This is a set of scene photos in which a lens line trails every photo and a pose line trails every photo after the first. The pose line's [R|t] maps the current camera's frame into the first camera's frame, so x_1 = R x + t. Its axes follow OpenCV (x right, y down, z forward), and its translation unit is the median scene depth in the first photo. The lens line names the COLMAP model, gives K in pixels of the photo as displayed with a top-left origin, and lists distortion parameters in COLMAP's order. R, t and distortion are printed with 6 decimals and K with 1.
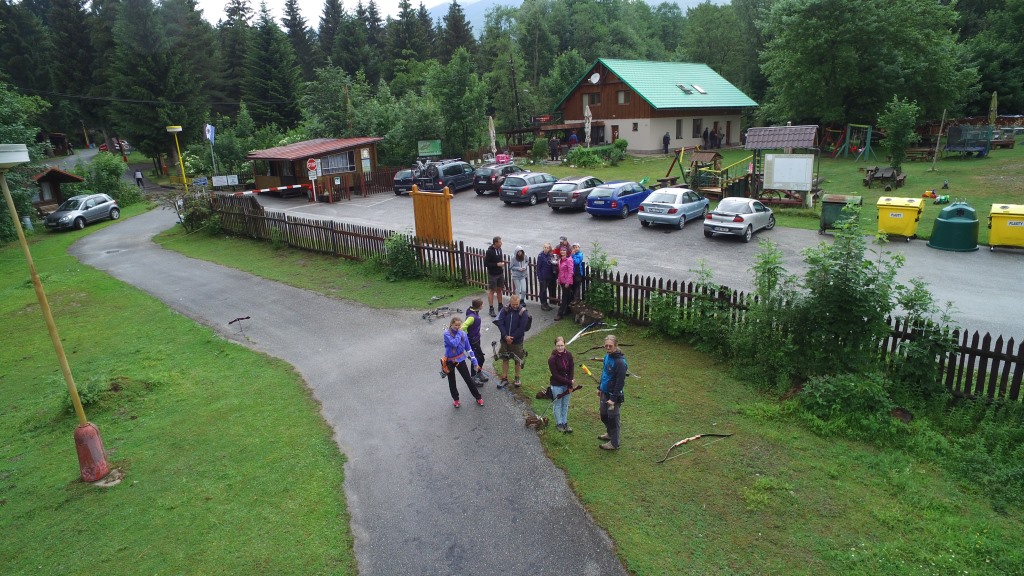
lens RADIAL K [[594.8, 0, 511.8], [0, 594.8, 293.2], [0, 0, 1]] dist [-0.121214, 0.087021]
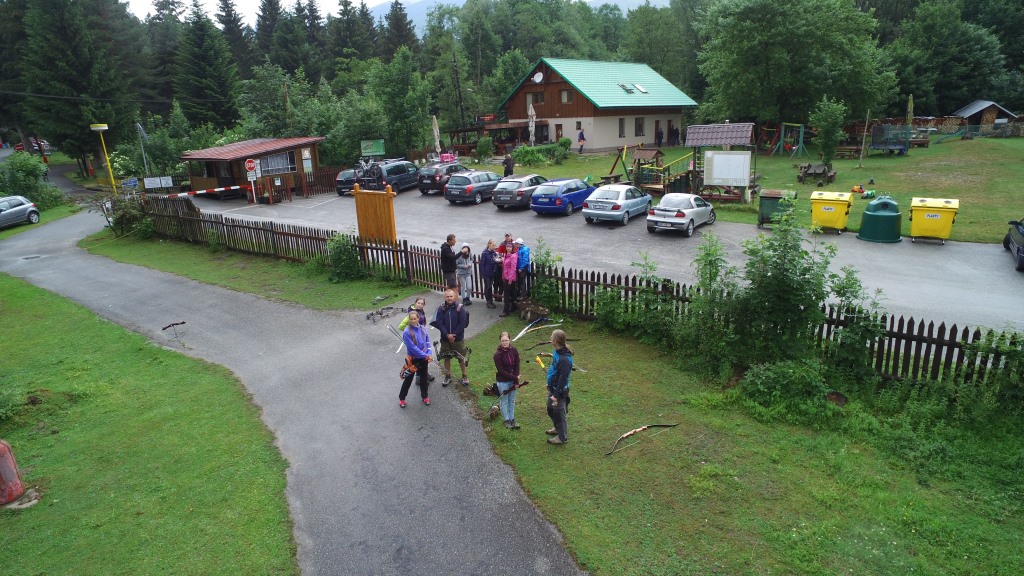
lens RADIAL K [[594.8, 0, 511.5], [0, 594.8, 293.1], [0, 0, 1]] dist [-0.121214, 0.087021]
pose [[0.996034, -0.022278, 0.086144, 0.002100], [0.022347, 0.999750, 0.000164, 0.002097], [-0.086126, 0.001762, 0.996283, 0.002469]]
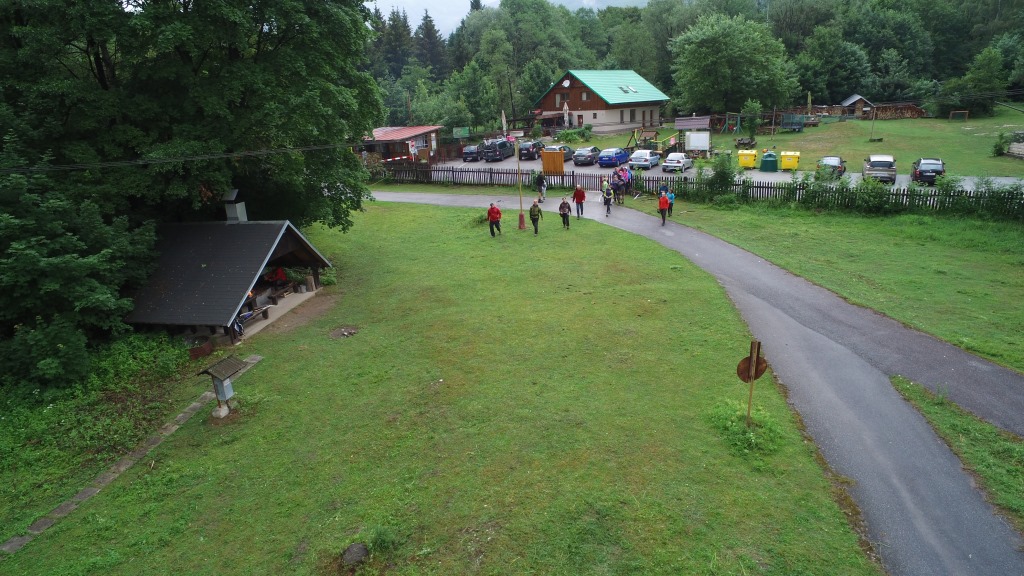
lens RADIAL K [[594.8, 0, 510.6], [0, 594.8, 290.7], [0, 0, 1]] dist [-0.121214, 0.087021]
pose [[0.986587, -0.060800, 0.151492, -0.347390], [0.057226, 0.997973, 0.027843, 0.150211], [-0.152878, -0.018800, 0.988066, -0.632334]]
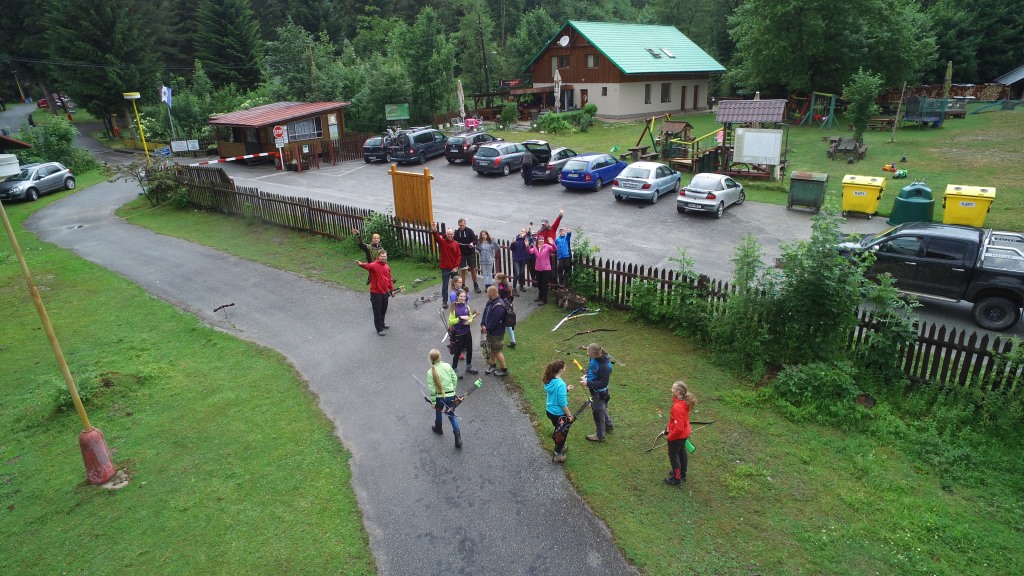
lens RADIAL K [[594.8, 0, 511.7], [0, 594.8, 293.4], [0, 0, 1]] dist [-0.121214, 0.087021]
pose [[0.998100, -0.010834, 0.060655, -0.014884], [0.006354, 0.997270, 0.073573, -0.020151], [-0.061287, -0.073047, 0.995444, -0.008866]]
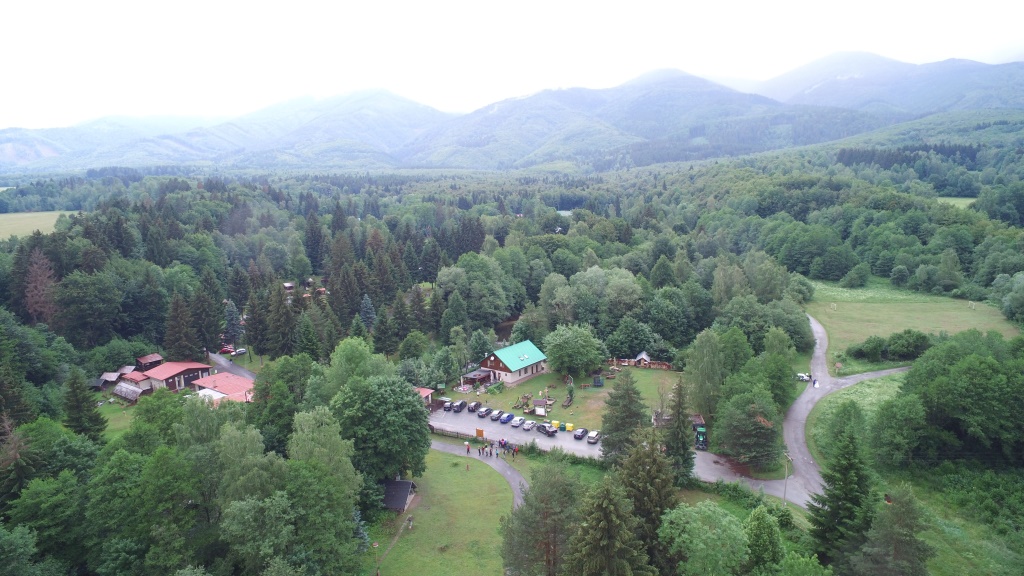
lens RADIAL K [[594.8, 0, 509.9], [0, 594.8, 294.1], [0, 0, 1]] dist [-0.121214, 0.087021]
pose [[0.972365, -0.024636, 0.232164, -0.651877], [0.055406, 0.990359, -0.126964, -0.405118], [-0.226798, 0.136318, 0.964355, -2.791538]]
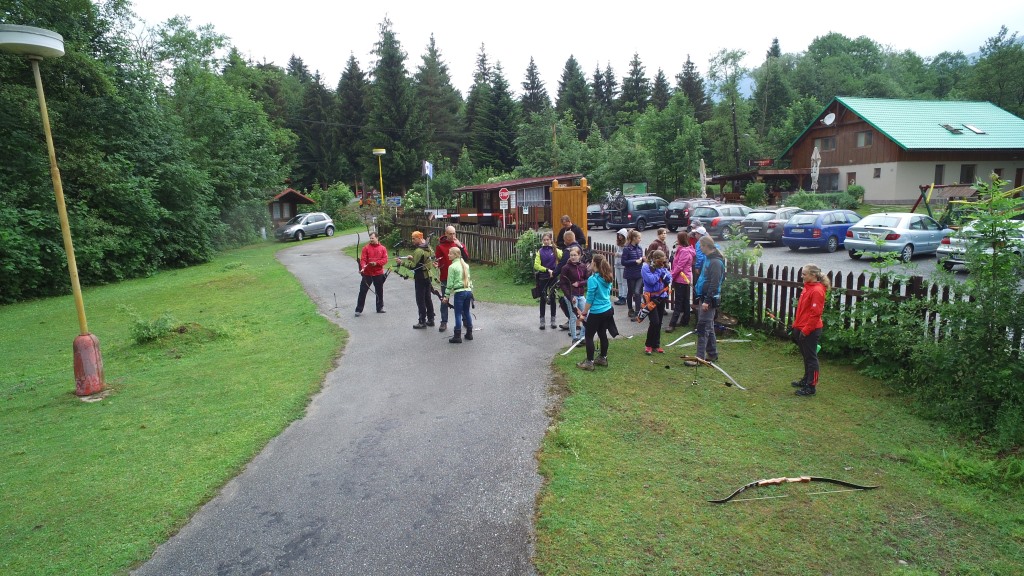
lens RADIAL K [[594.8, 0, 511.5], [0, 594.8, 295.1], [0, 0, 1]] dist [-0.121214, 0.087021]
pose [[0.922323, 0.081645, -0.377696, 0.066742], [-0.124800, 0.987983, -0.091190, 0.041198], [0.365712, 0.131243, 0.921428, 0.093140]]
